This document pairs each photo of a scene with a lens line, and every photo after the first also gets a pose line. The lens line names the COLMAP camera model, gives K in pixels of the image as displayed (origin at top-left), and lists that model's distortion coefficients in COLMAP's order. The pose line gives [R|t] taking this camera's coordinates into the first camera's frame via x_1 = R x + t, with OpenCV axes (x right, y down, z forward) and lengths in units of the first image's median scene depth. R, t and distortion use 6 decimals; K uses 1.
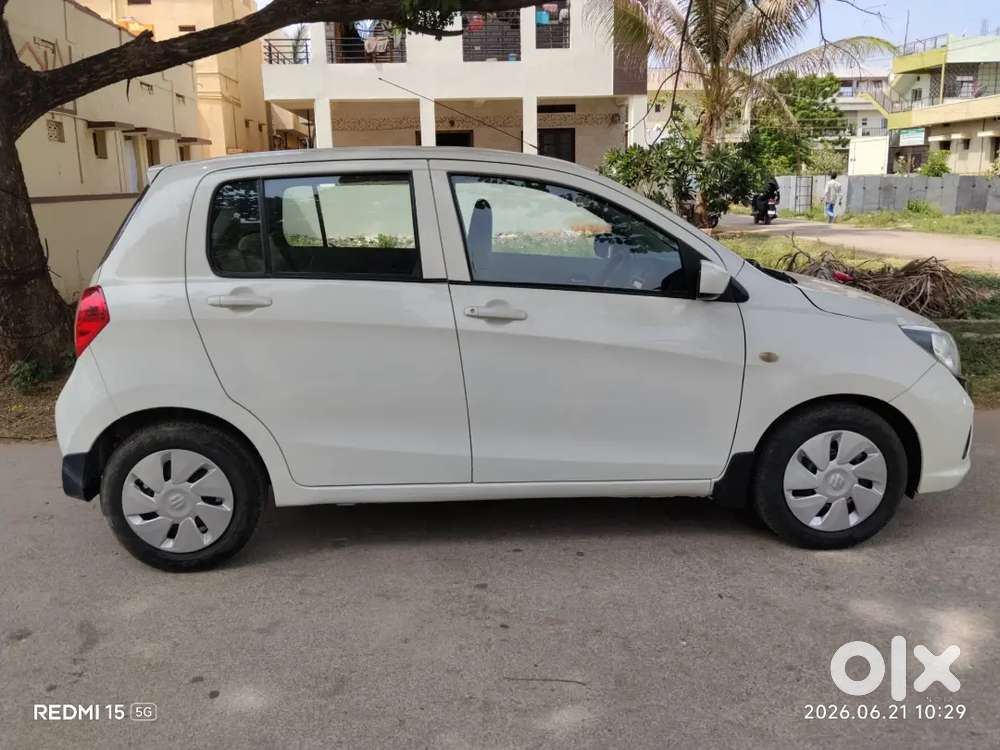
lens RADIAL K [[859.4, 0, 500.1], [0, 859.4, 377.2], [0, 0, 1]] dist [0.052795, -0.100776]
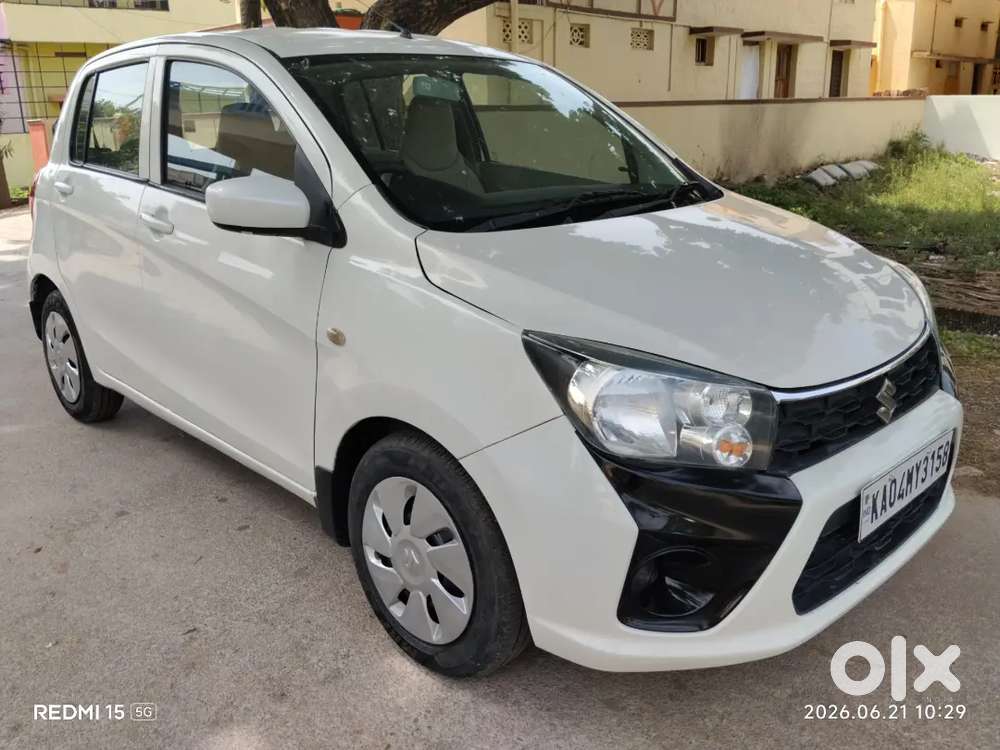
lens RADIAL K [[859.4, 0, 491.5], [0, 859.4, 372.4], [0, 0, 1]] dist [0.052795, -0.100776]
pose [[0.651479, 0.230378, -0.722842, 0.417363], [-0.164342, 0.973011, 0.161993, -0.058844], [0.740653, 0.013258, 0.671757, 0.313914]]
